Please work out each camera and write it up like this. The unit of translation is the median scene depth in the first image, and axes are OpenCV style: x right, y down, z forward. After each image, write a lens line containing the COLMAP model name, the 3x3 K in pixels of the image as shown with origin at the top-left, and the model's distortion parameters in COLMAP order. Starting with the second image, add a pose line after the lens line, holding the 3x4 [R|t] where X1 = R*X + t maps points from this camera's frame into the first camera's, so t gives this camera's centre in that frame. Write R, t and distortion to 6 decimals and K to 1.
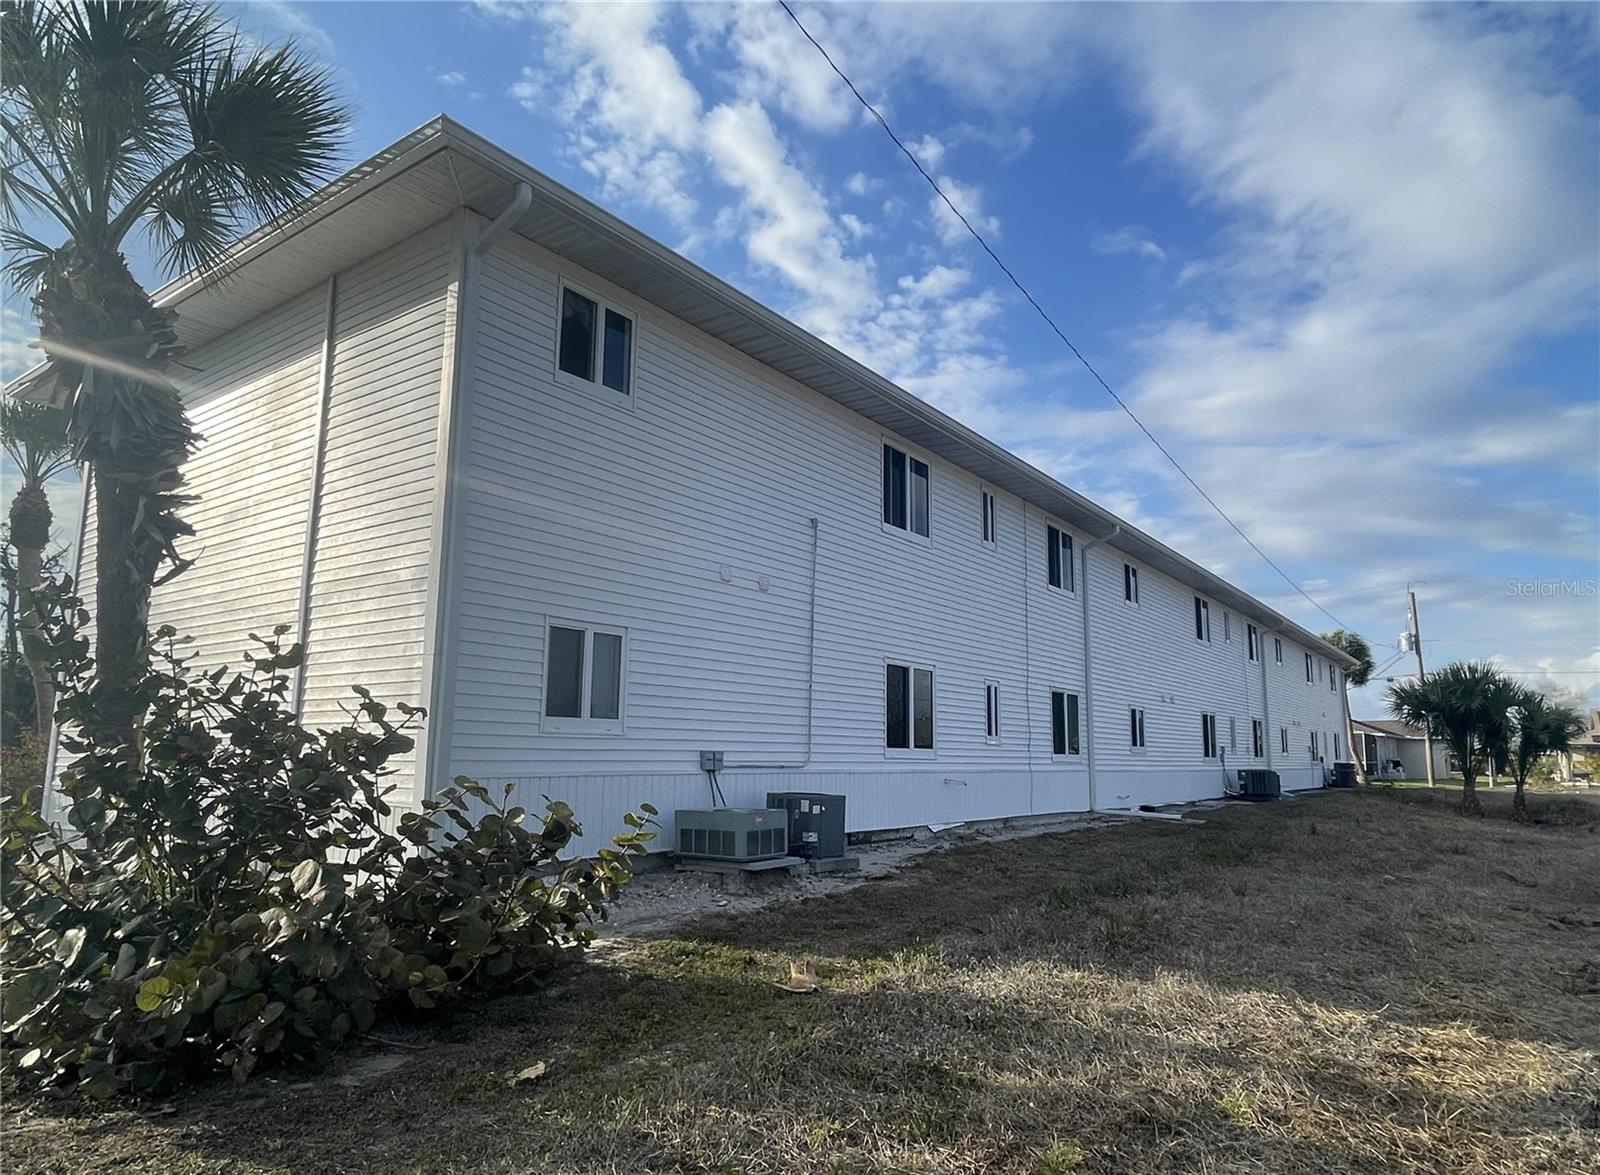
lens RADIAL K [[986.6, 0, 801.5], [0, 986.6, 616.2], [0, 0, 1]] dist [0.001804, 0.000397]
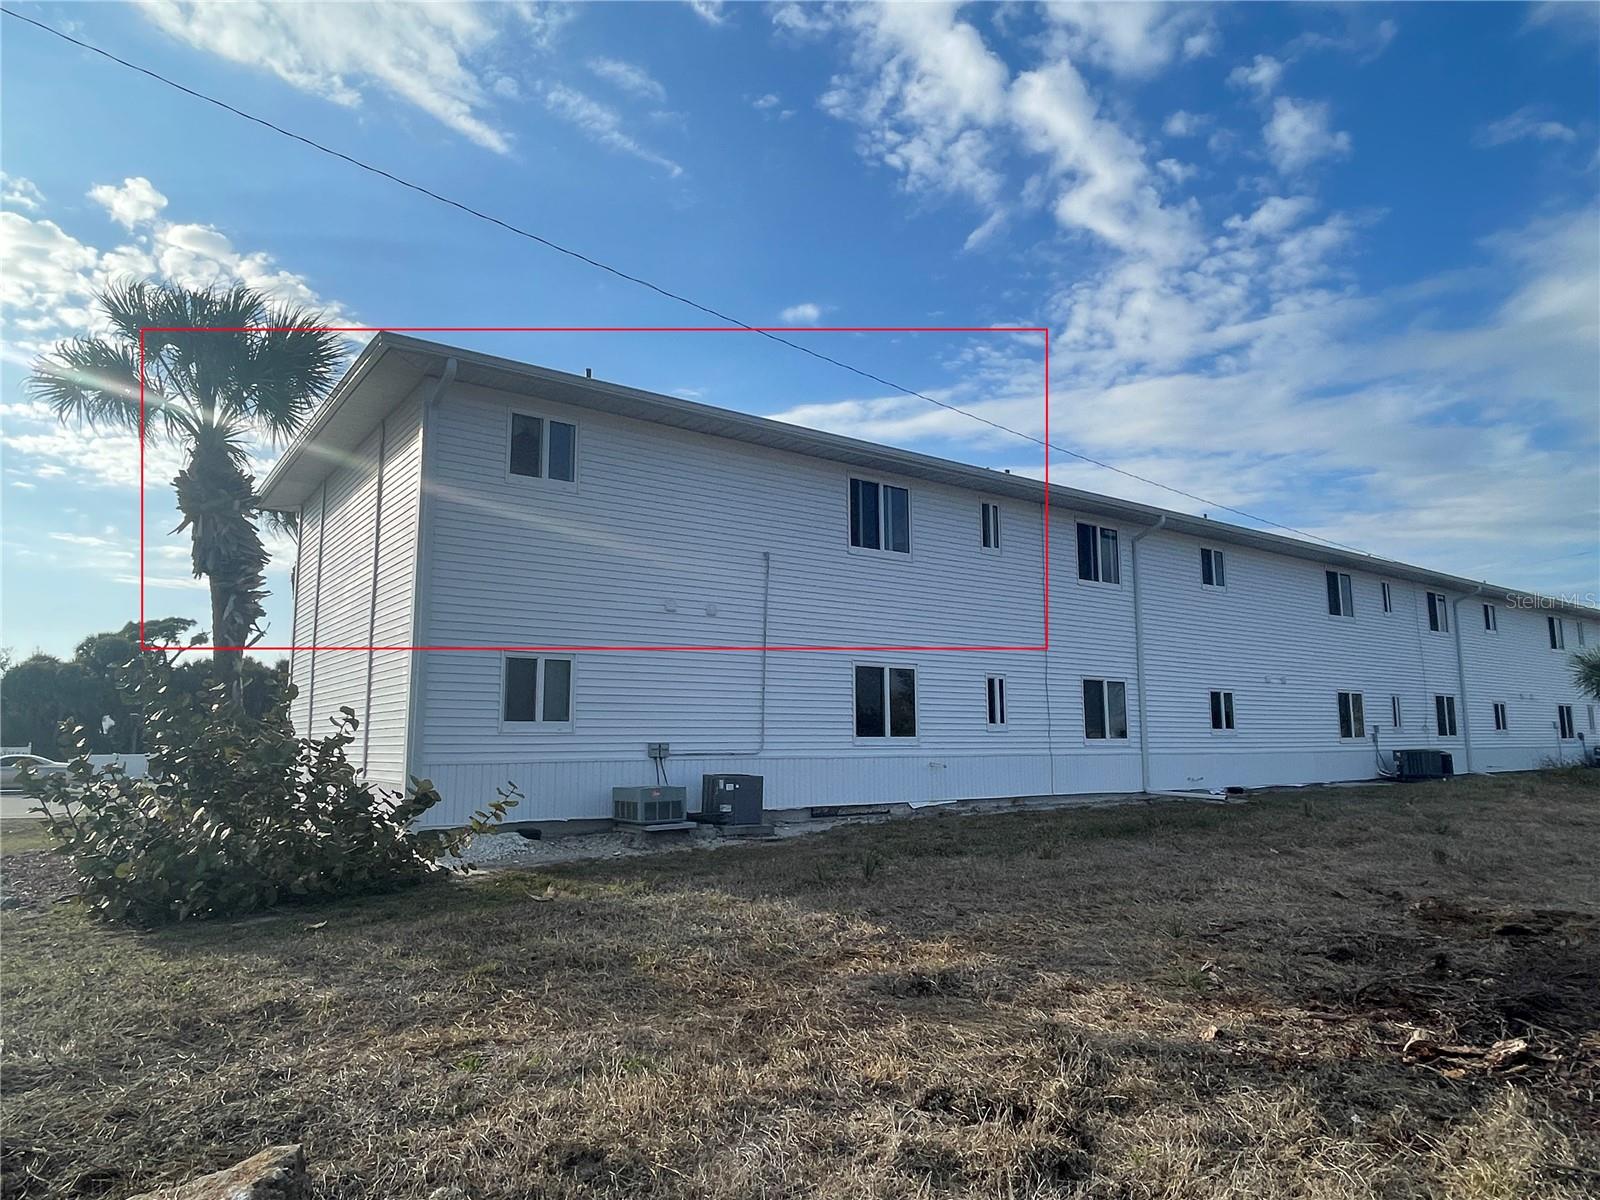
lens RADIAL K [[994.6, 0, 800.0], [0, 994.6, 600.0], [0, 0, 1]] dist [-0.001355, -0.000819]
pose [[0.951424, -0.062438, -0.301486, 0.455111], [0.061079, 0.998036, -0.013939, -0.020842], [0.301764, -0.005152, 0.953369, -0.182477]]
